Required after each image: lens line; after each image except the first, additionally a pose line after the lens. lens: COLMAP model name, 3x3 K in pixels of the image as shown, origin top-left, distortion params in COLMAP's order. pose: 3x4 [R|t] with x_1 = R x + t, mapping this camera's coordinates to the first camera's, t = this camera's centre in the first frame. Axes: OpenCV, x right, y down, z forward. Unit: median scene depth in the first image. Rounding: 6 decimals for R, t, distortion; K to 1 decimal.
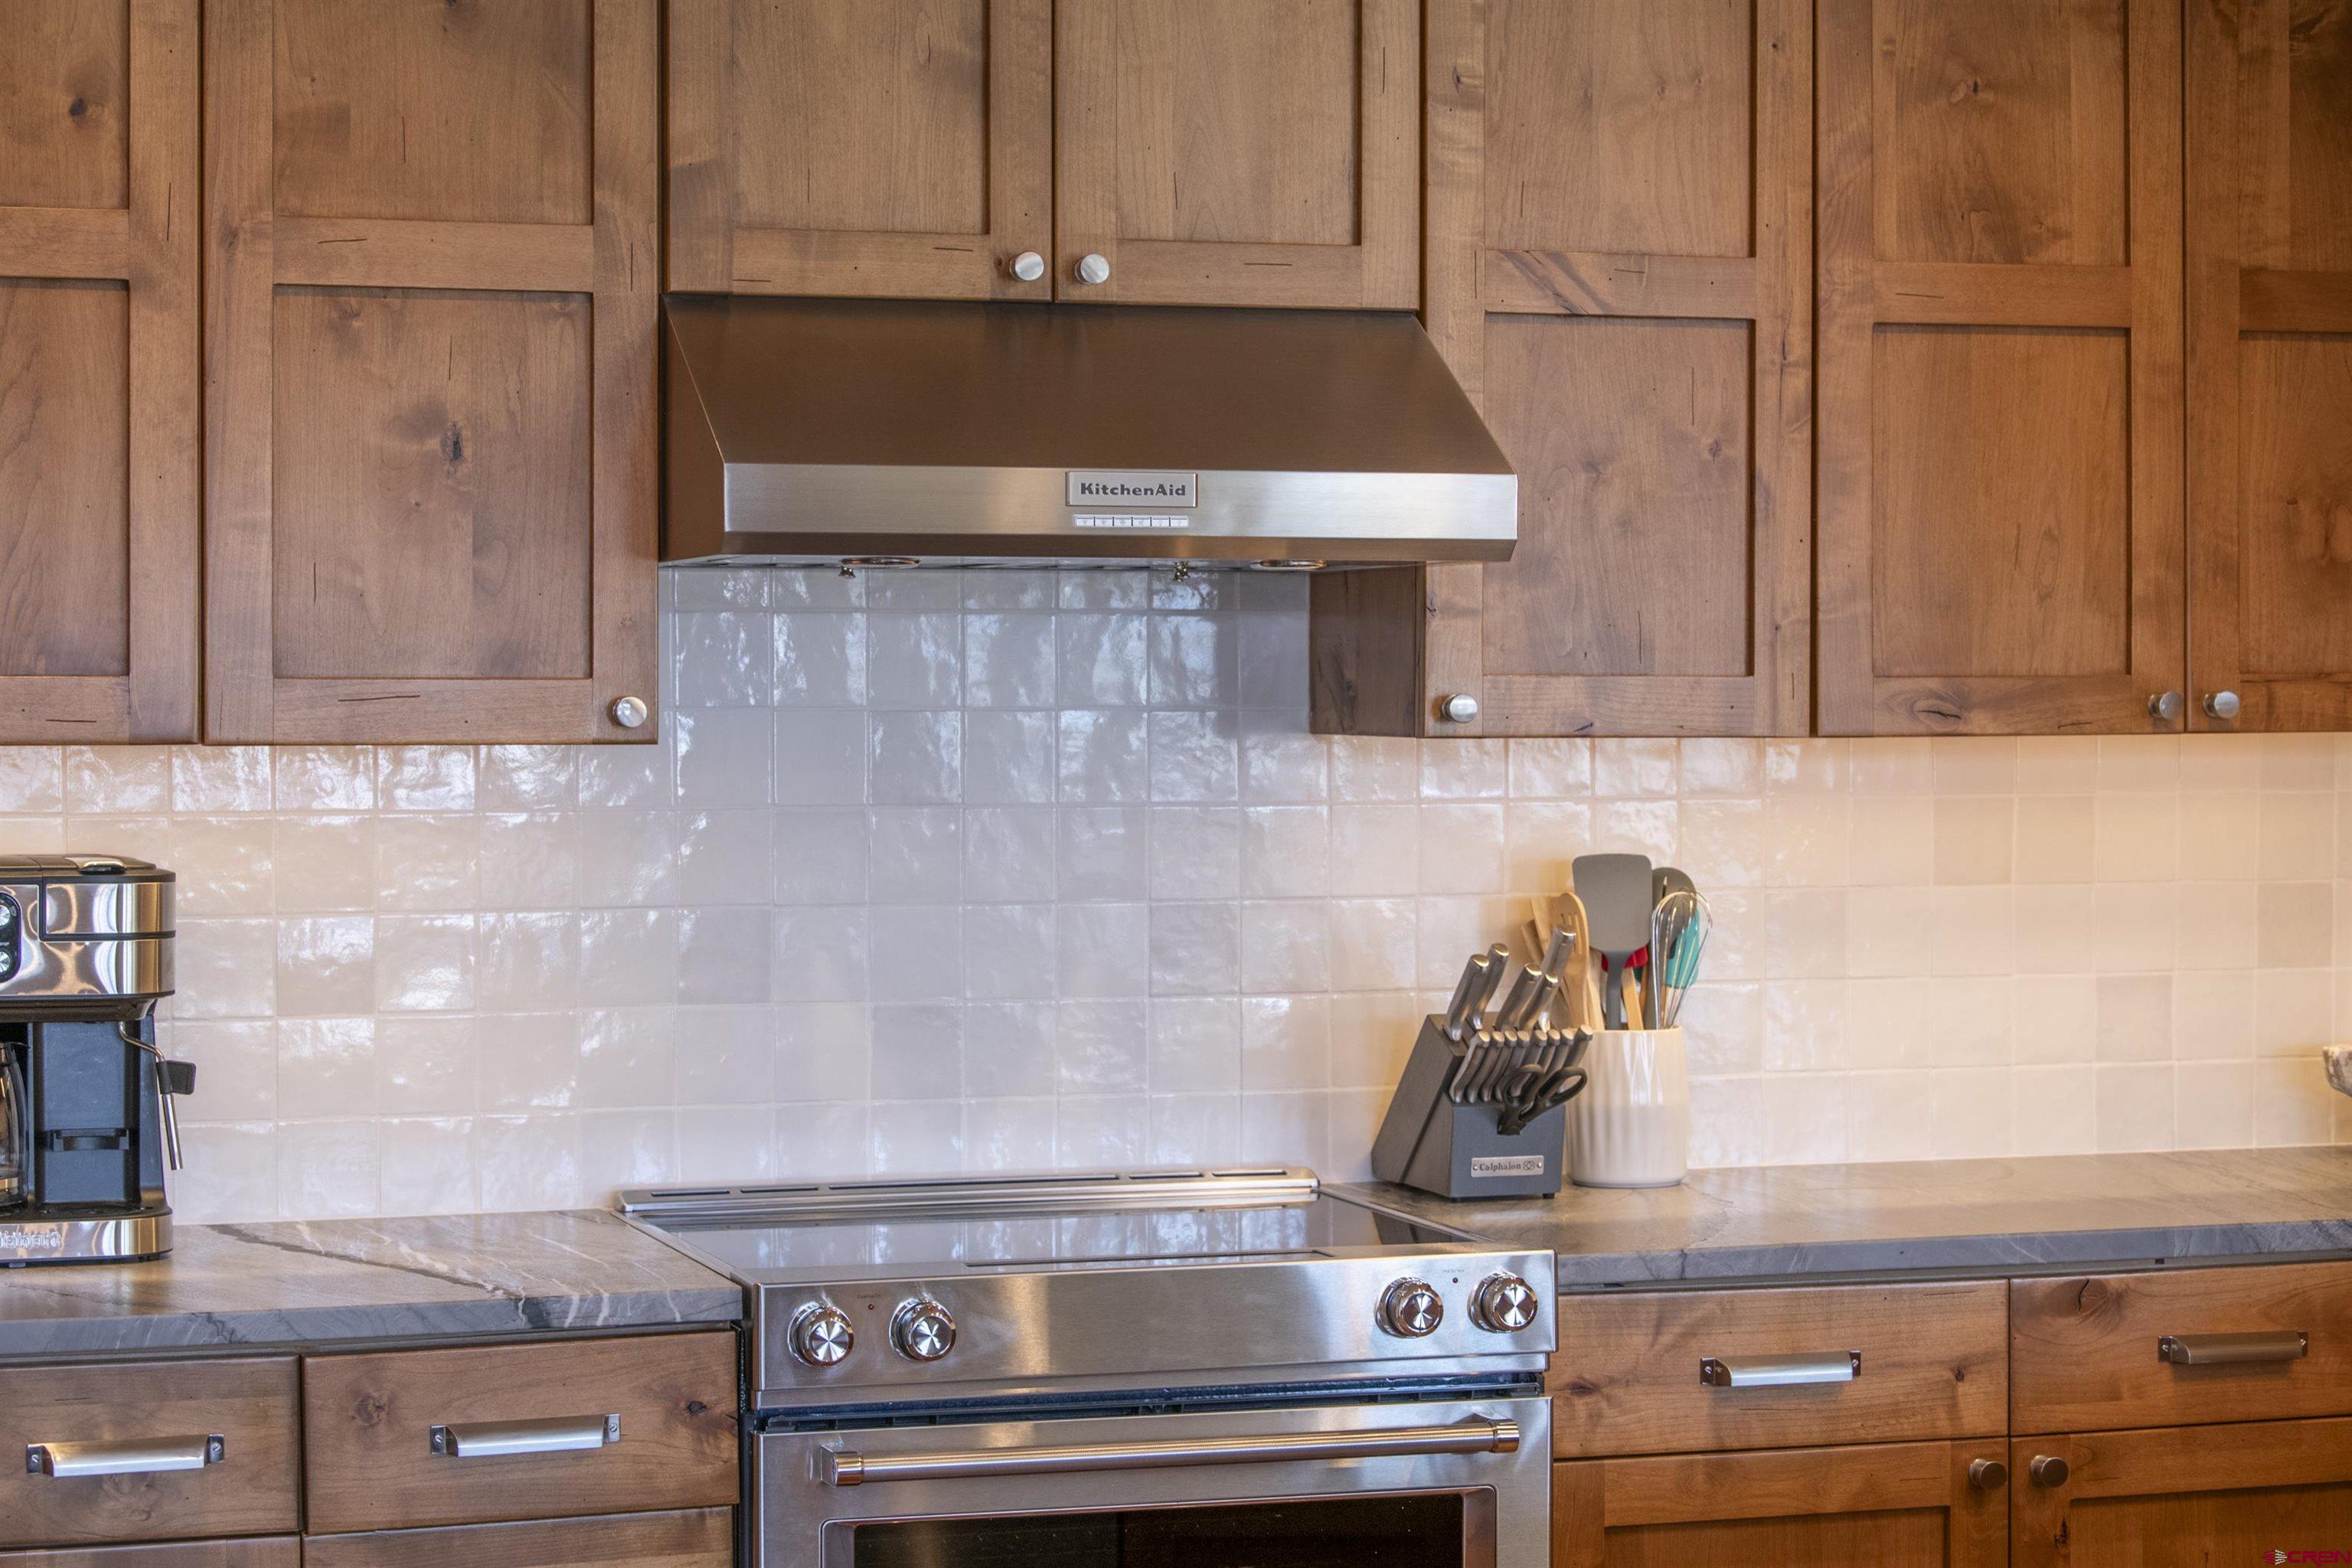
lens RADIAL K [[4857.2, 0, 1176.6], [0, 4857.2, 784.5], [0, 0, 1]] dist [0.005420, 0.000000]
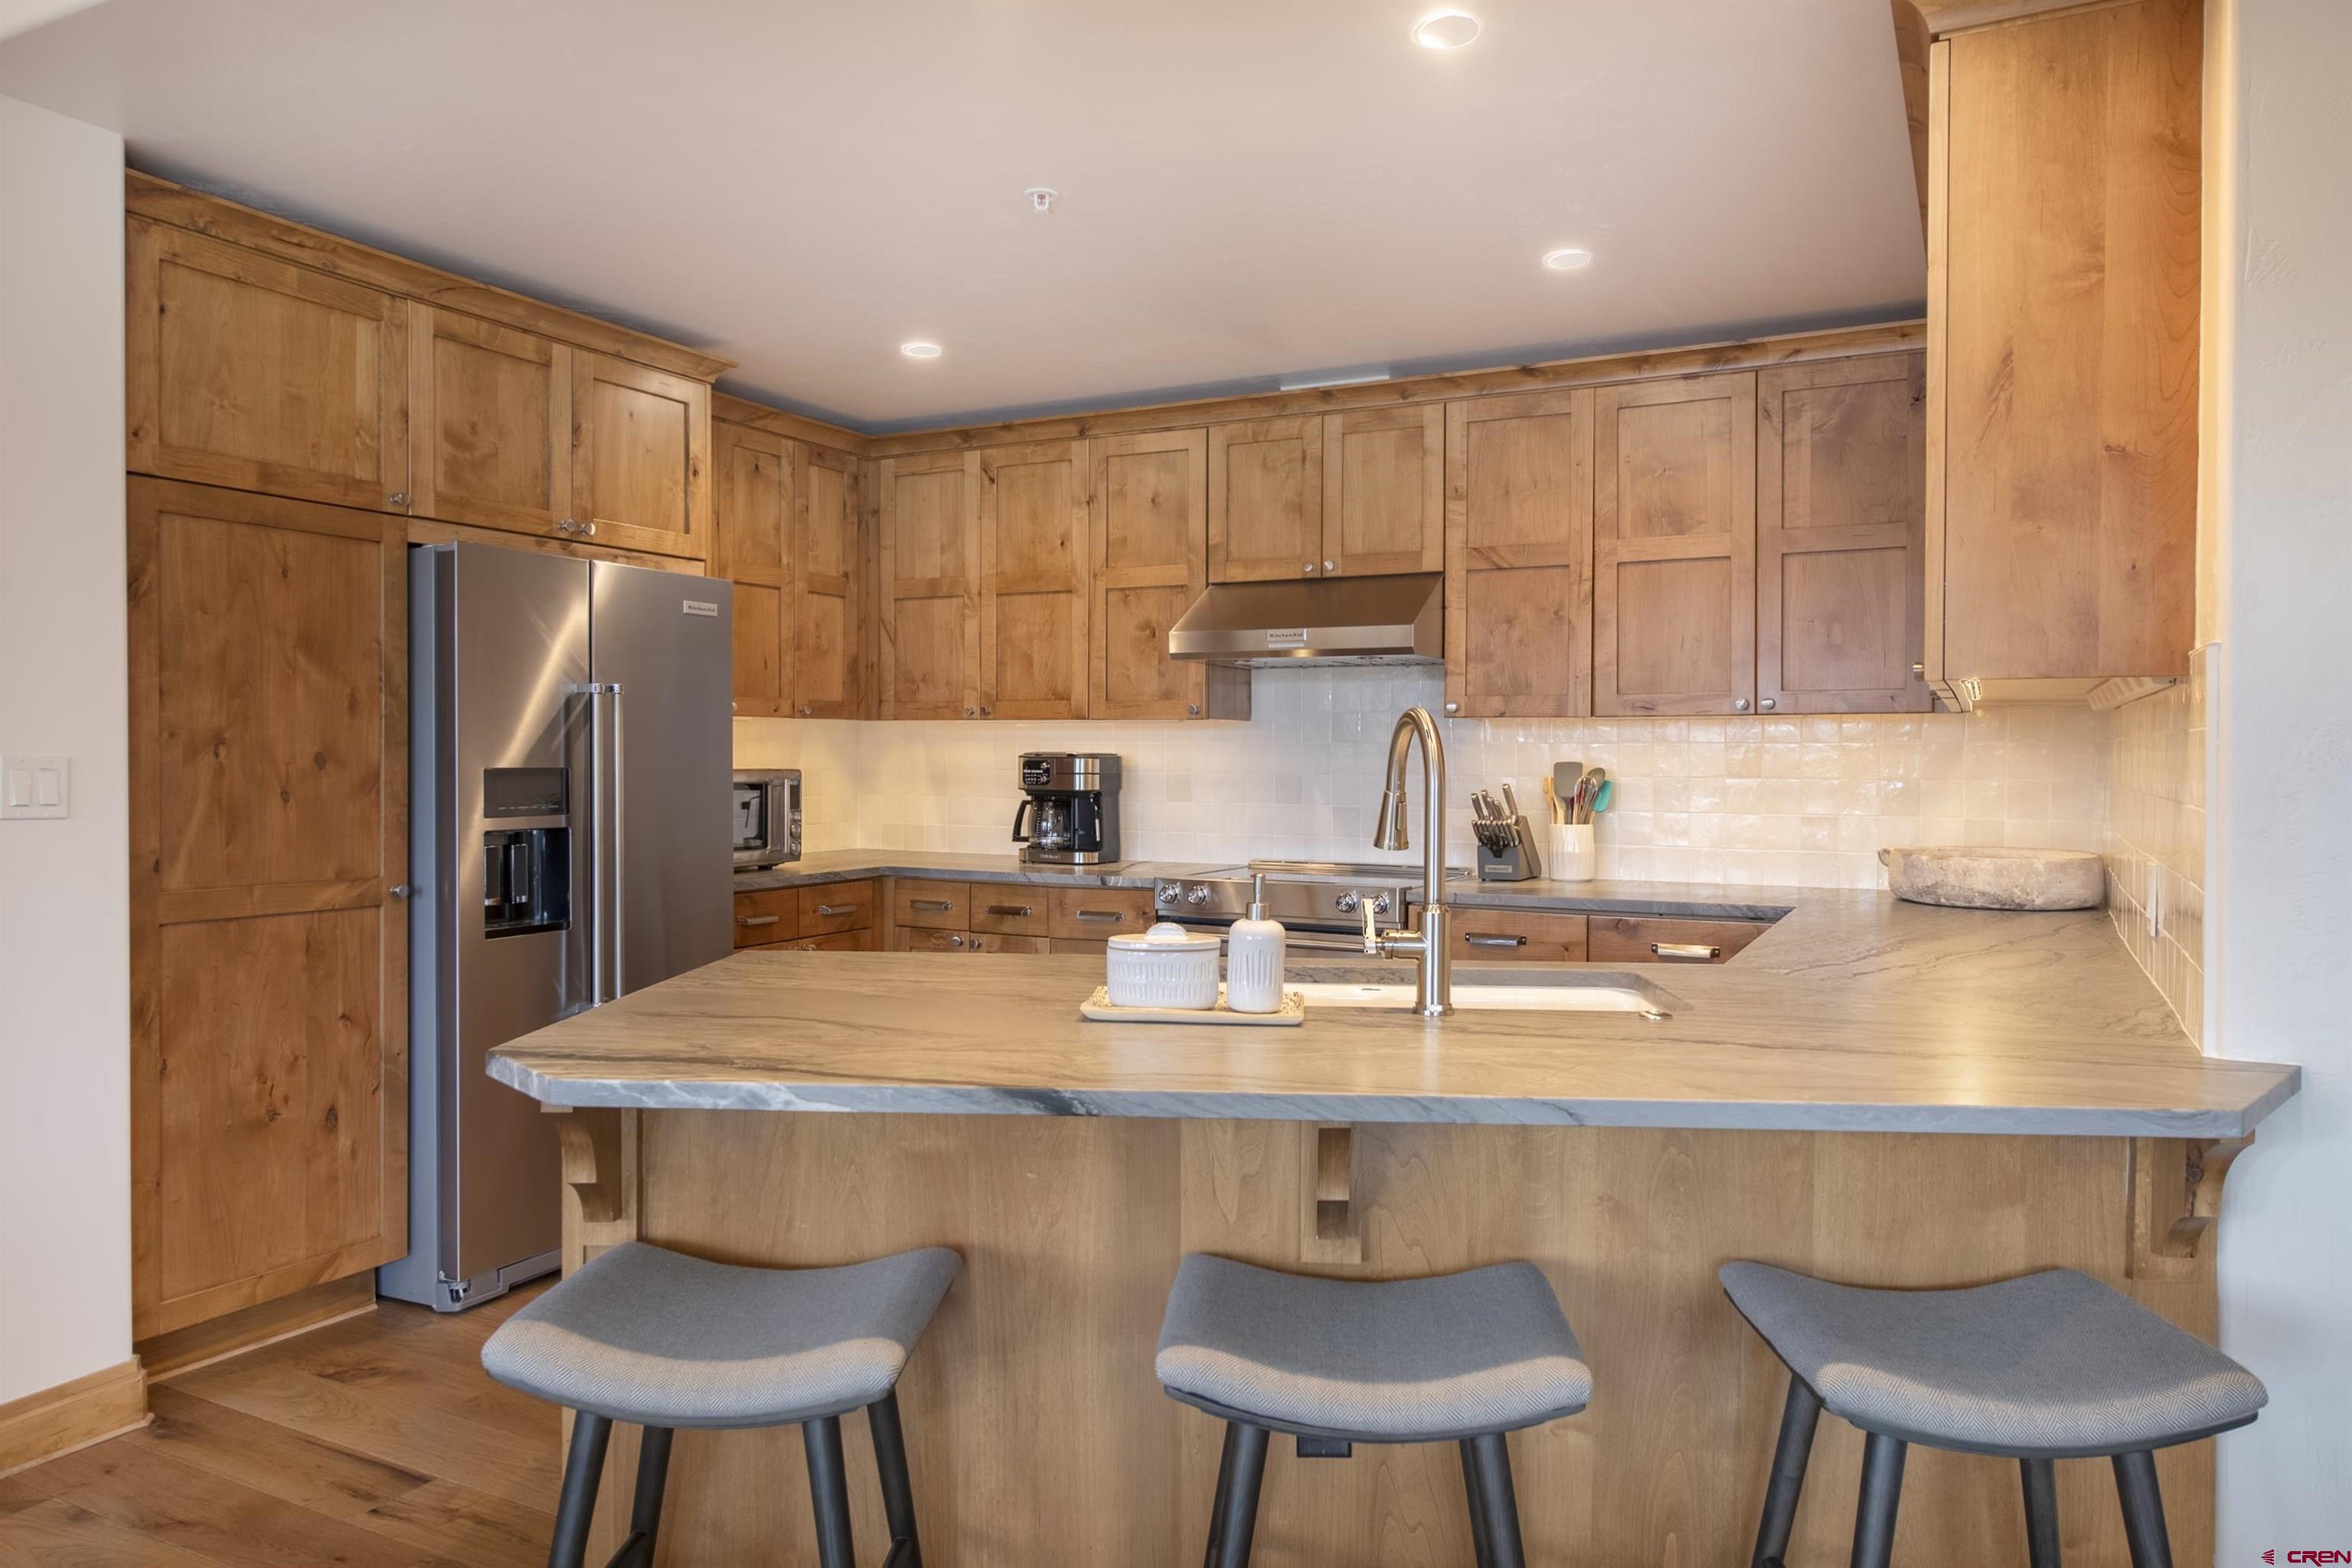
lens RADIAL K [[1551.1, 0, 1179.2], [0, 1551.1, 782.8], [0, 0, 1]] dist [0.006859, -0.000361]
pose [[0.700883, 0.018439, -0.713038, 0.615249], [-0.021576, 0.999756, 0.004645, 0.029318], [0.712950, 0.012129, 0.701110, 0.237382]]
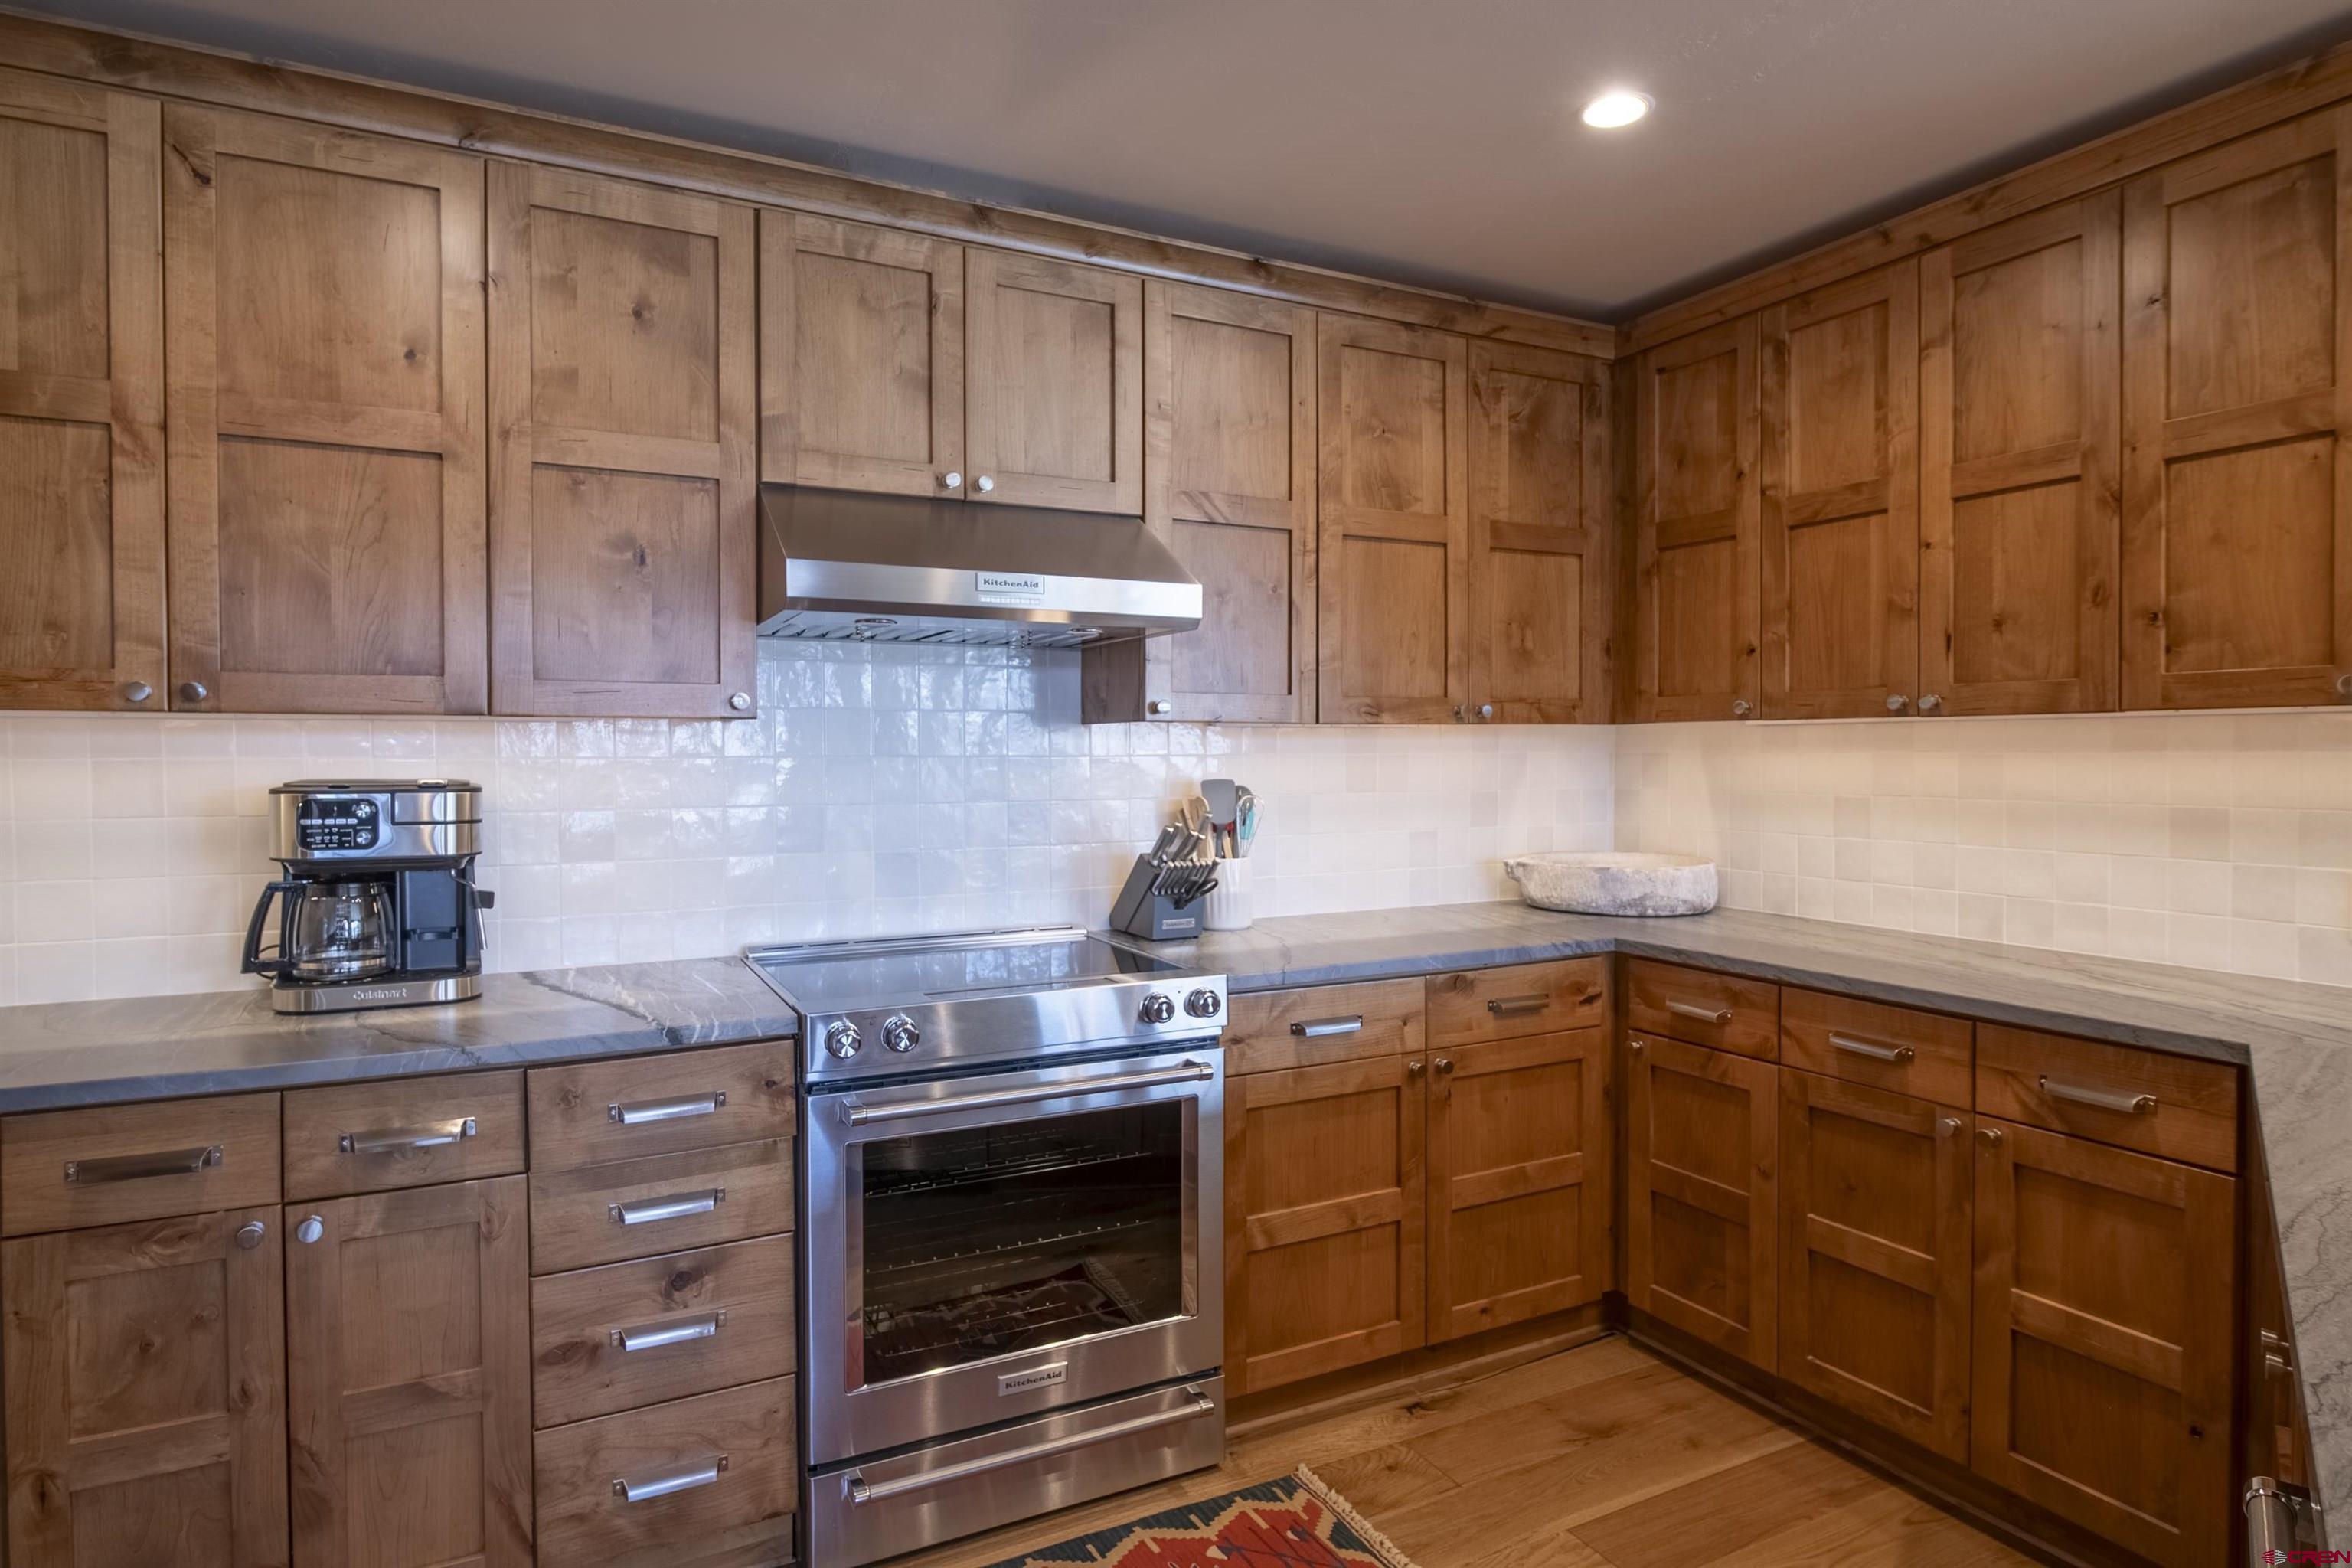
lens RADIAL K [[1295.7, 0, 1177.5], [0, 1295.7, 777.0], [0, 0, 1]] dist [-0.001935, -0.001275]
pose [[0.987451, -0.004238, 0.157869, -0.023409], [0.004475, 0.999989, -0.001151, 0.015212], [-0.157862, 0.001843, 0.987459, 0.456475]]
